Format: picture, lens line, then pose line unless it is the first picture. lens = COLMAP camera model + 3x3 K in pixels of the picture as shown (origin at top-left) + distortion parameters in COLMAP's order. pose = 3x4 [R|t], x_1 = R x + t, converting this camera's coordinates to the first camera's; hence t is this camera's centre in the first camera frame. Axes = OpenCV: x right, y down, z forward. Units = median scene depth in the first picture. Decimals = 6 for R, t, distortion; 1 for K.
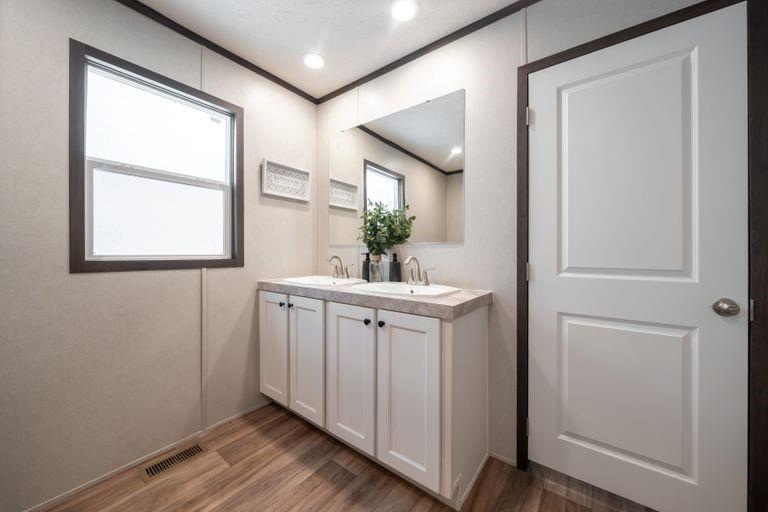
lens RADIAL K [[281.8, 0, 384.0], [0, 281.8, 256.0], [0, 0, 1]] dist [-0.000049, -0.000001]
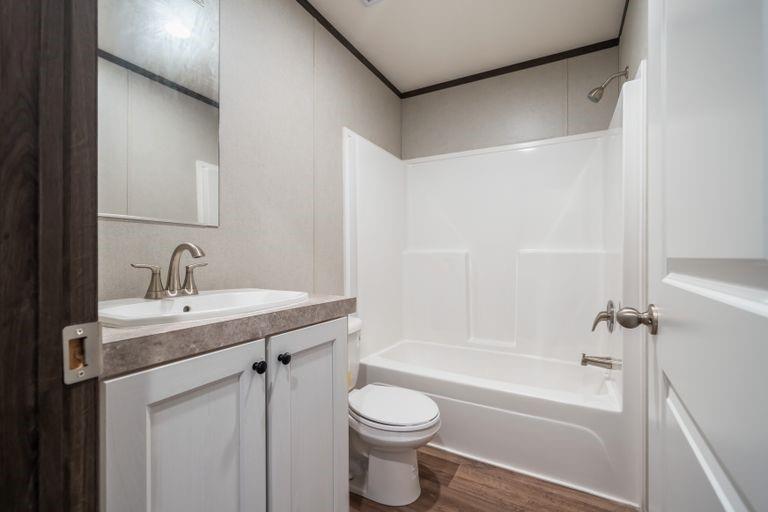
lens RADIAL K [[335.2, 0, 384.0], [0, 335.2, 256.0], [0, 0, 1]] dist [0.000194, 0.000001]
pose [[-0.142444, 0.003409, 0.989797, -0.667898], [0.020491, 0.999790, -0.000494, 0.043309], [-0.989591, 0.020212, -0.142484, 0.871223]]
